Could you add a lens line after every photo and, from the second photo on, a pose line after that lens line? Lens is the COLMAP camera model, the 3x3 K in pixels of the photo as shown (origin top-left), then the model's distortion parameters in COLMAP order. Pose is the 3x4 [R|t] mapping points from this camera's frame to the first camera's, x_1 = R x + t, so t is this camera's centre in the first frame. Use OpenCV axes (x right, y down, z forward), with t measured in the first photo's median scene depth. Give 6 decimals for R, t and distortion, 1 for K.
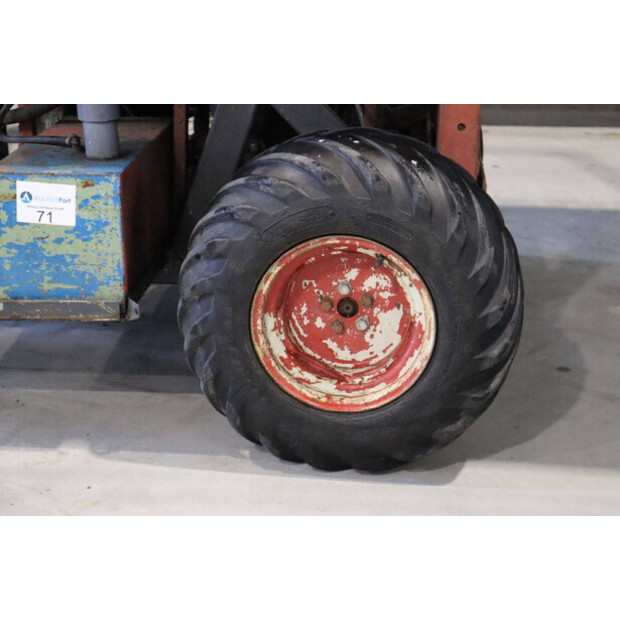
lens RADIAL K [[1493.0, 0, 312.9], [0, 1493.0, 308.6], [0, 0, 1]] dist [0.407526, 0.000000]
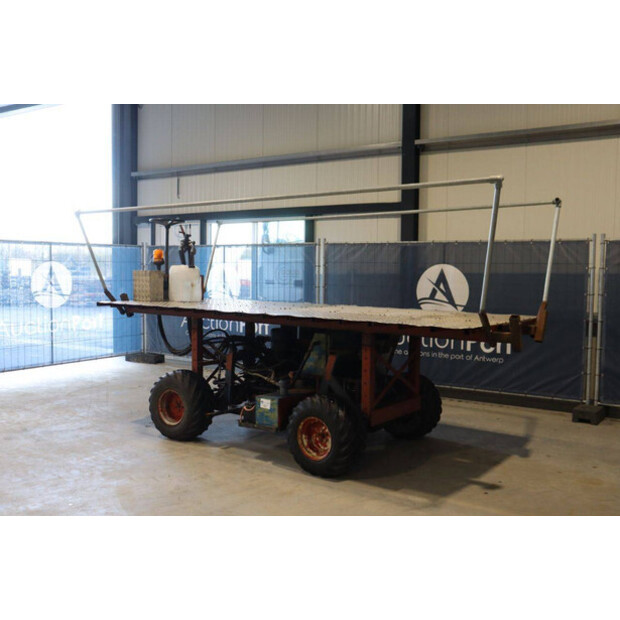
lens RADIAL K [[631.0, 0, 312.1], [0, 631.0, 309.5], [0, 0, 1]] dist [-0.052953, 0.000000]
pose [[0.835662, 0.010740, -0.549138, 0.966424], [-0.153209, 0.964681, -0.214282, 0.040863], [0.527442, 0.263200, 0.807793, -0.518743]]
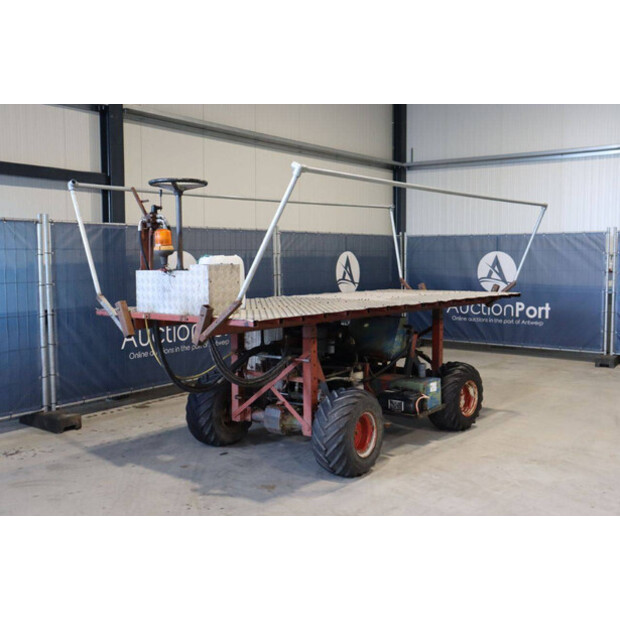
lens RADIAL K [[705.5, 0, 314.3], [0, 705.5, 300.5], [0, 0, 1]] dist [-0.018836, 0.000000]
pose [[0.574717, -0.088112, 0.813595, -2.156432], [0.272565, 0.958032, -0.088783, -0.233826], [-0.771628, 0.272782, 0.574613, -0.058095]]
